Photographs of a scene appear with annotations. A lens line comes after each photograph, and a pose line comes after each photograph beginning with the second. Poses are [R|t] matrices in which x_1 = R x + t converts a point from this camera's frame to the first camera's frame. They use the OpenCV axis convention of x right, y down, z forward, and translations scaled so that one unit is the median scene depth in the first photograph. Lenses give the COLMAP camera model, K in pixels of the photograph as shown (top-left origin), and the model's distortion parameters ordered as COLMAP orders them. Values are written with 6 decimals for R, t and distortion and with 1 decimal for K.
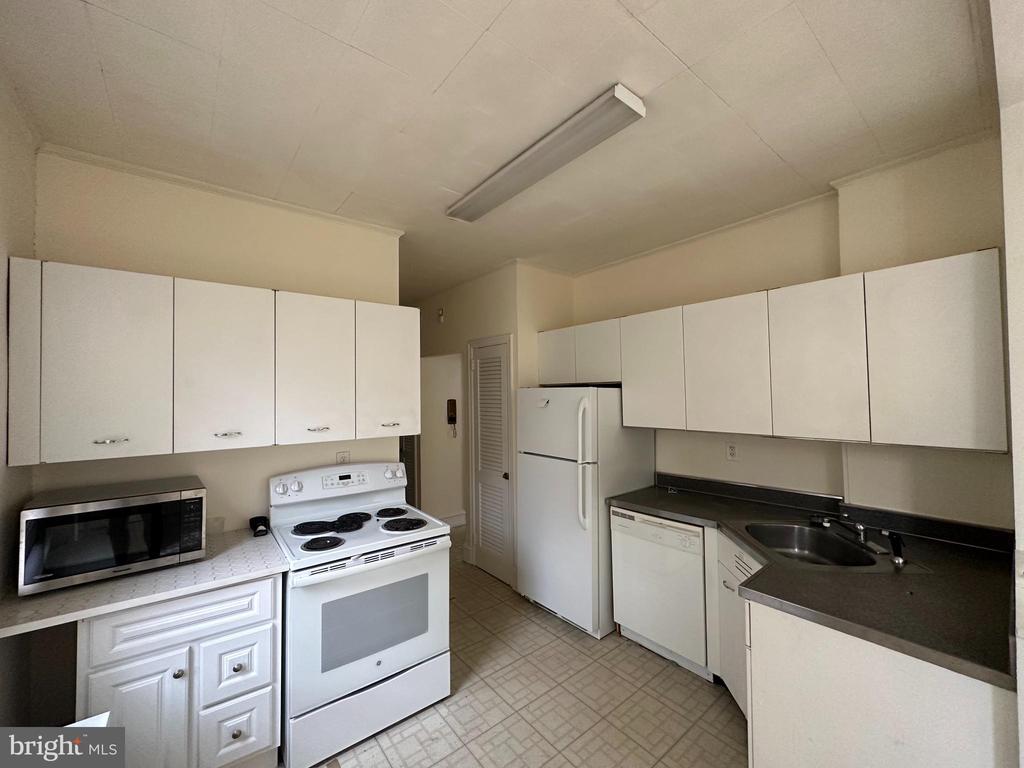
lens RADIAL K [[408.7, 0, 512.0], [0, 408.7, 384.0], [0, 0, 1]] dist [-0.001033, -0.000198]
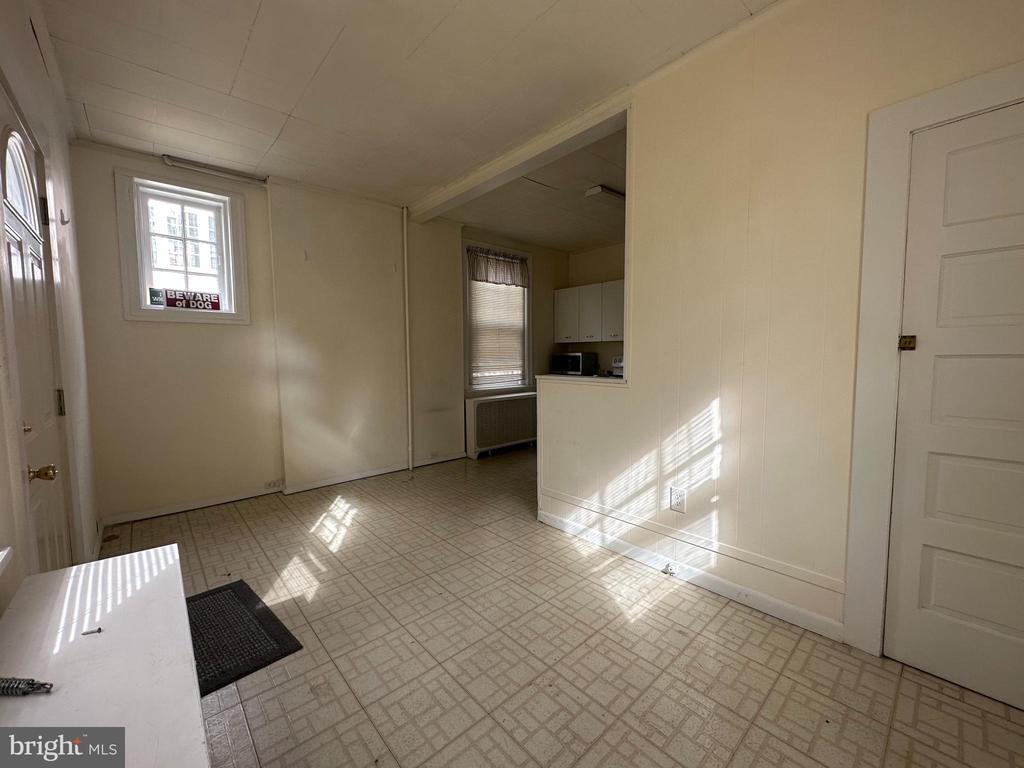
lens RADIAL K [[408.7, 0, 512.0], [0, 408.7, 384.0], [0, 0, 1]] dist [-0.001033, -0.000198]
pose [[0.062306, 0.082473, -0.994644, 2.270033], [0.026192, 0.996102, 0.084235, 0.201400], [0.997713, -0.031300, 0.059903, 0.260158]]
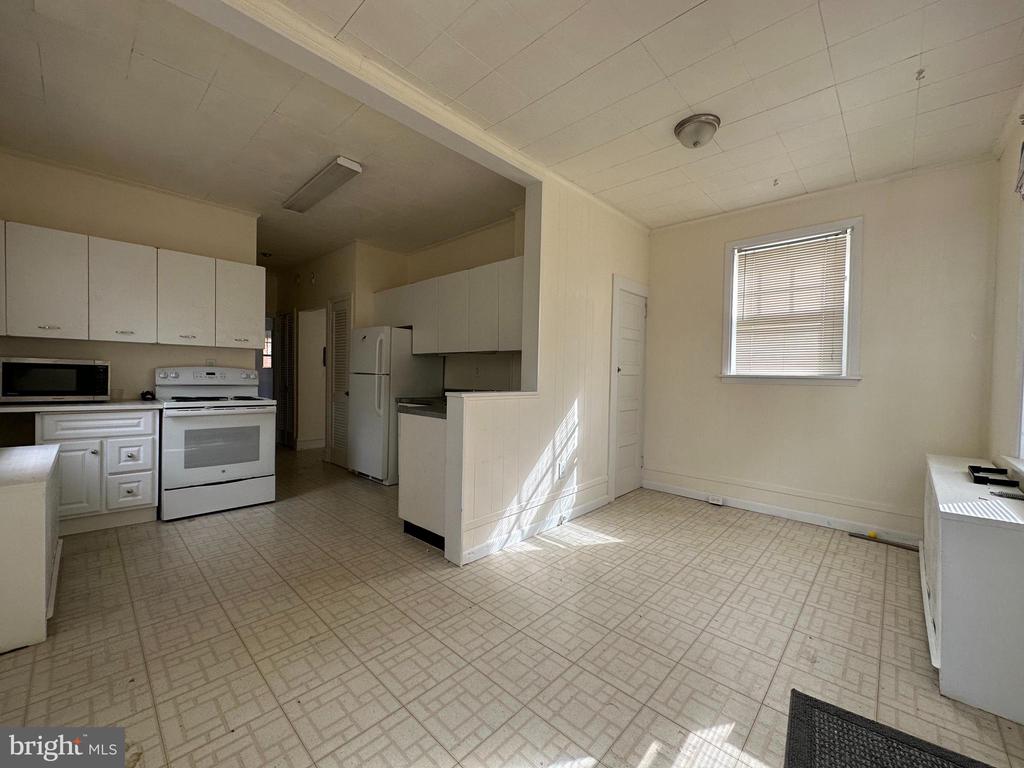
lens RADIAL K [[408.7, 0, 512.0], [0, 408.7, 384.0], [0, 0, 1]] dist [-0.001033, -0.000198]
pose [[0.989763, 0.028718, 0.139804, 0.660243], [-0.034619, 0.998601, 0.039963, 0.215703], [-0.138461, -0.044394, 0.989372, -0.902639]]
